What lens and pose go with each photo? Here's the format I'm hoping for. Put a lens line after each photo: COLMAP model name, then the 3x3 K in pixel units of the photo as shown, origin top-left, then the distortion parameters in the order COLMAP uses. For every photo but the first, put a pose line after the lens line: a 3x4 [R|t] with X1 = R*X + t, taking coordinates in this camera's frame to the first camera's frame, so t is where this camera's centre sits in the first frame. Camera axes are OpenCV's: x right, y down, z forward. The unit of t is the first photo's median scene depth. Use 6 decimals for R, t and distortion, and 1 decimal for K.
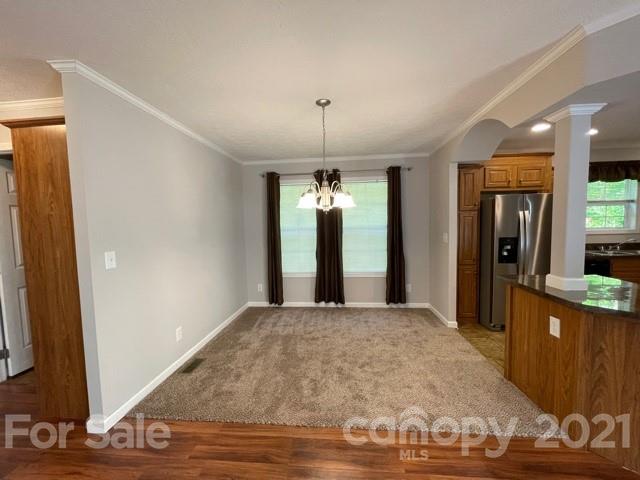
lens RADIAL K [[257.9, 0, 321.4], [0, 257.9, 240.1], [0, 0, 1]] dist [-0.003107, 0.001833]
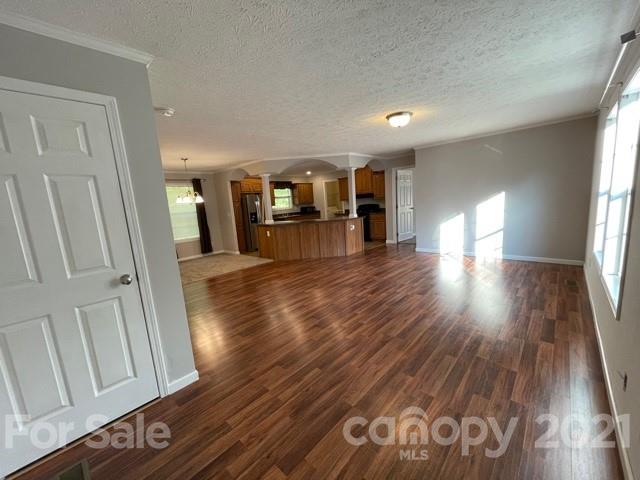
lens RADIAL K [[257.9, 0, 321.5], [0, 257.9, 236.5], [0, 0, 1]] dist [-0.003107, 0.001833]
pose [[0.611409, -0.128576, 0.780799, -0.710746], [0.109842, 0.990949, 0.077170, 0.084409], [-0.783654, 0.038582, 0.619998, -0.885080]]
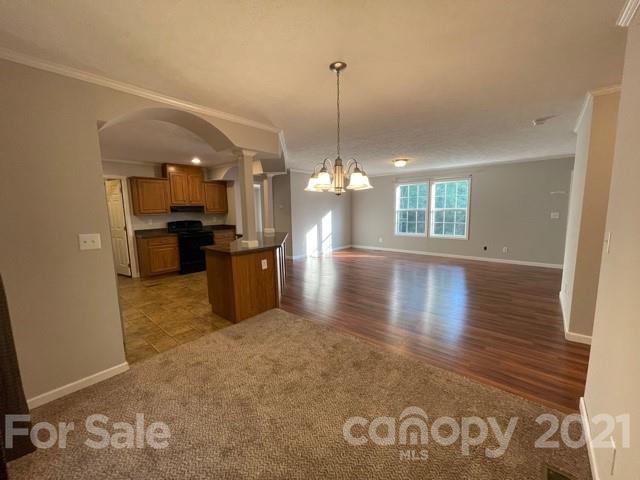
lens RADIAL K [[257.9, 0, 319.7], [0, 257.9, 240.3], [0, 0, 1]] dist [-0.003107, 0.001833]
pose [[-0.812371, -0.035186, 0.582078, -0.278579], [0.076215, 0.983209, 0.165802, -0.066721], [-0.578138, 0.179056, -0.796050, 1.093070]]
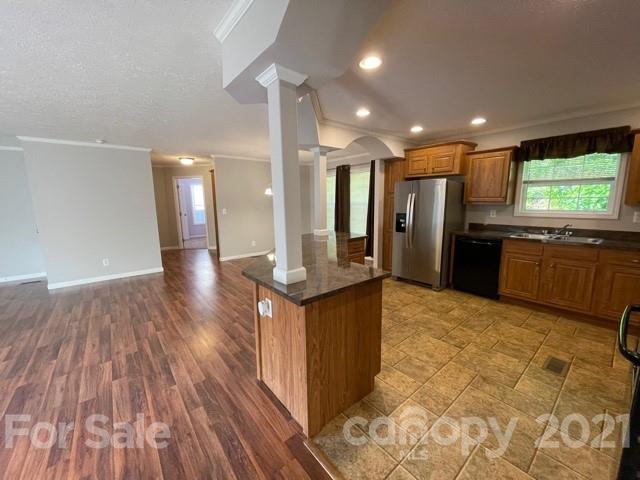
lens RADIAL K [[257.9, 0, 320.6], [0, 257.9, 240.5], [0, 0, 1]] dist [-0.003107, 0.001833]
pose [[0.702563, 0.123956, -0.700742, 1.197743], [-0.050941, 0.990946, 0.124218, -0.013394], [0.709796, -0.051574, 0.702517, -0.230218]]
